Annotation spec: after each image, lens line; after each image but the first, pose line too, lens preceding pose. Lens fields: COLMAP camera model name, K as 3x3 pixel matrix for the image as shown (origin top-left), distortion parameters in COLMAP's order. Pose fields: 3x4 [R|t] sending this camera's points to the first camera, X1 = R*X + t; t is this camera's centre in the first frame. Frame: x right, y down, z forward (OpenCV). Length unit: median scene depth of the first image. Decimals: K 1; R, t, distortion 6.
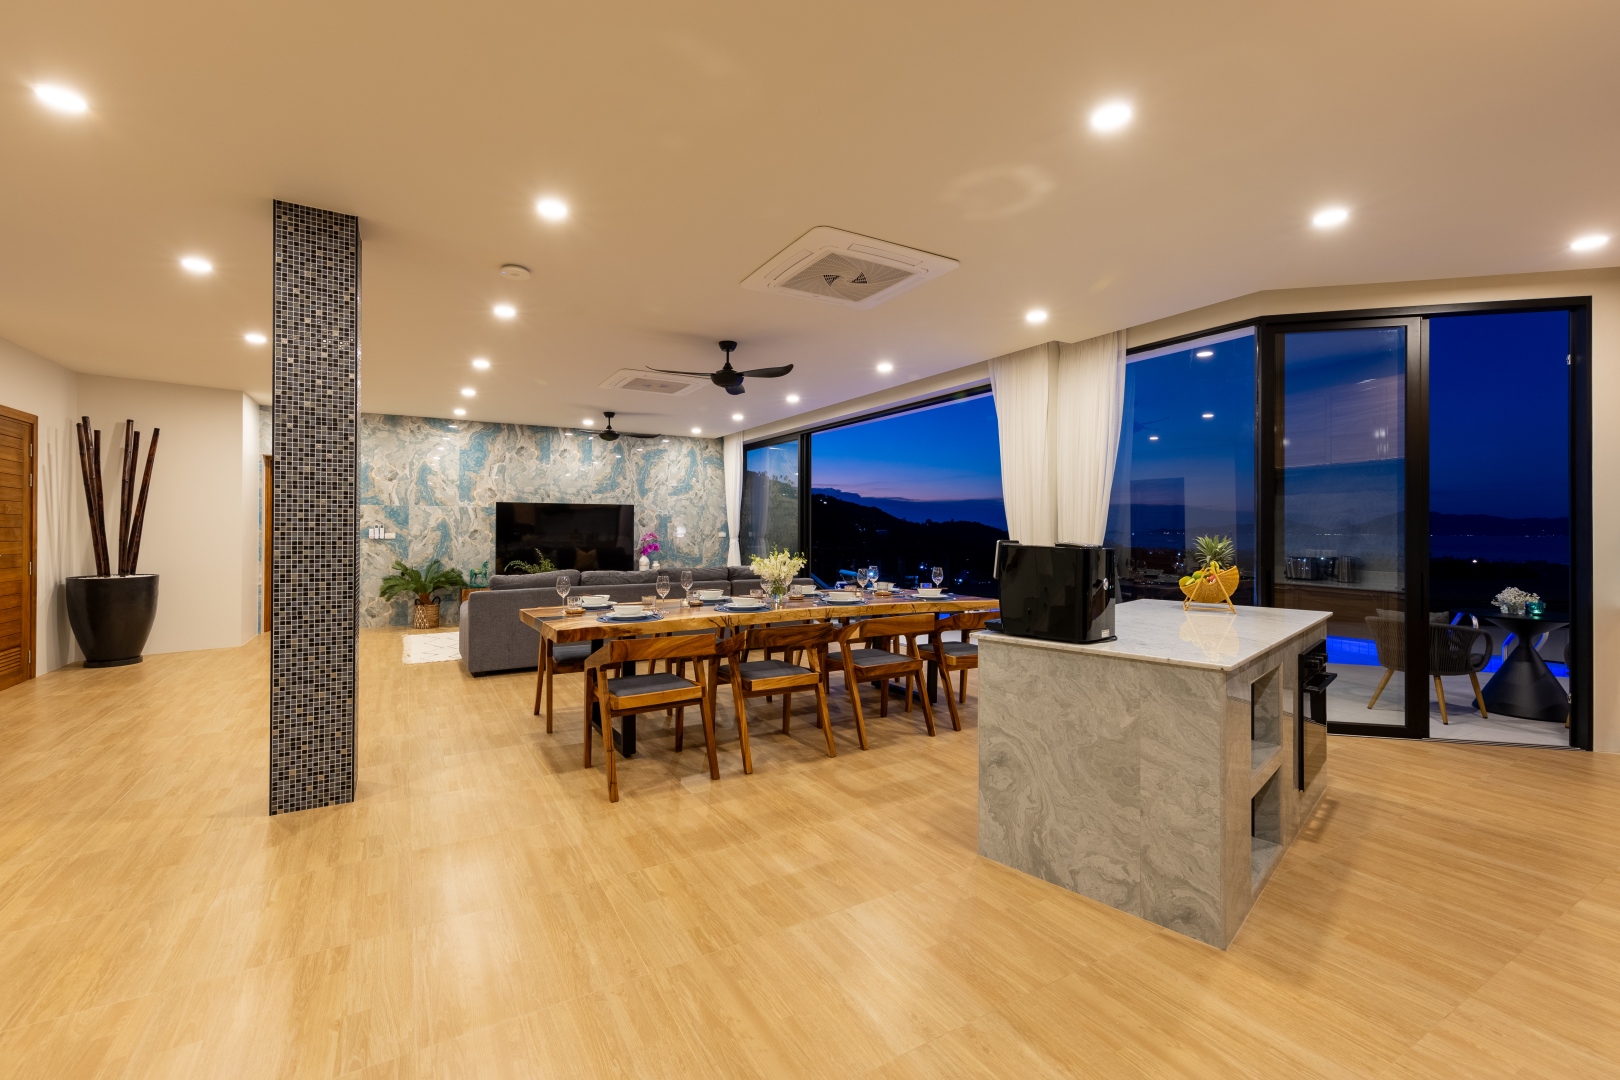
lens RADIAL K [[706.4, 0, 812.0], [0, 706.4, 533.1], [0, 0, 1]] dist [-0.001273, -0.000198]
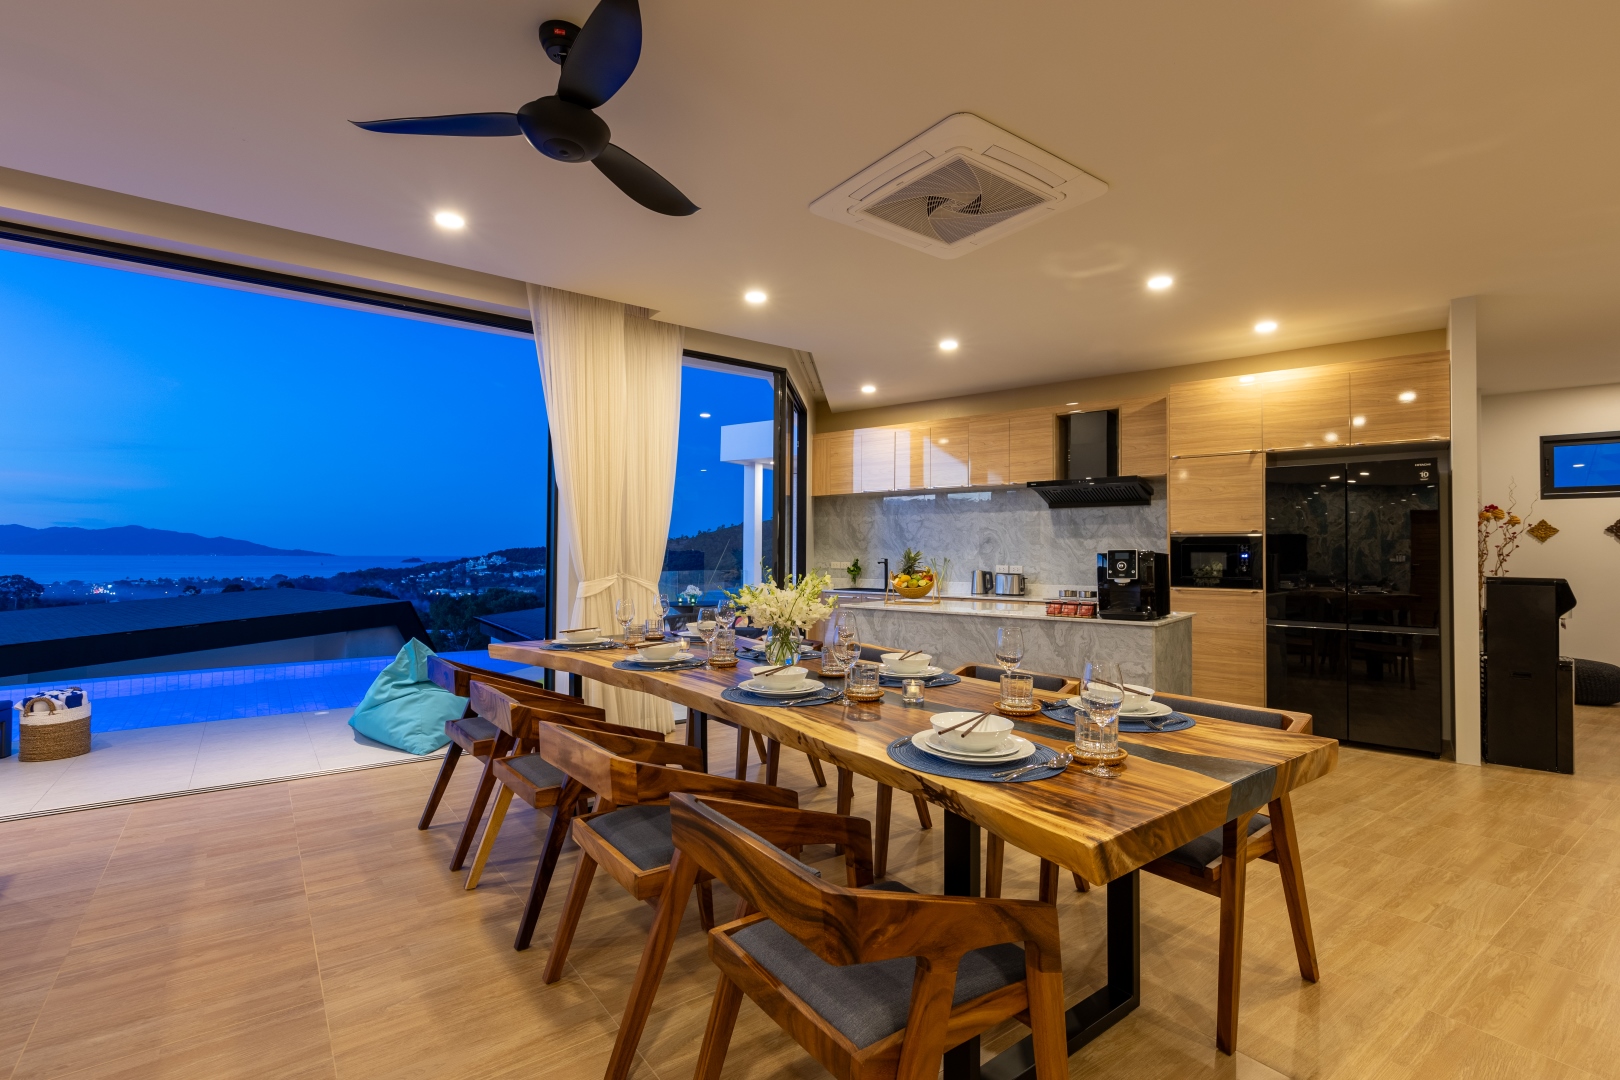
lens RADIAL K [[725.8, 0, 812.2], [0, 725.8, 547.1], [0, 0, 1]] dist [-0.001954, -0.000023]
pose [[-0.100702, 0.003854, 0.994909, -0.833314], [-0.003358, 0.999985, -0.004213, 0.010510], [-0.994911, -0.003765, -0.100688, 1.446217]]
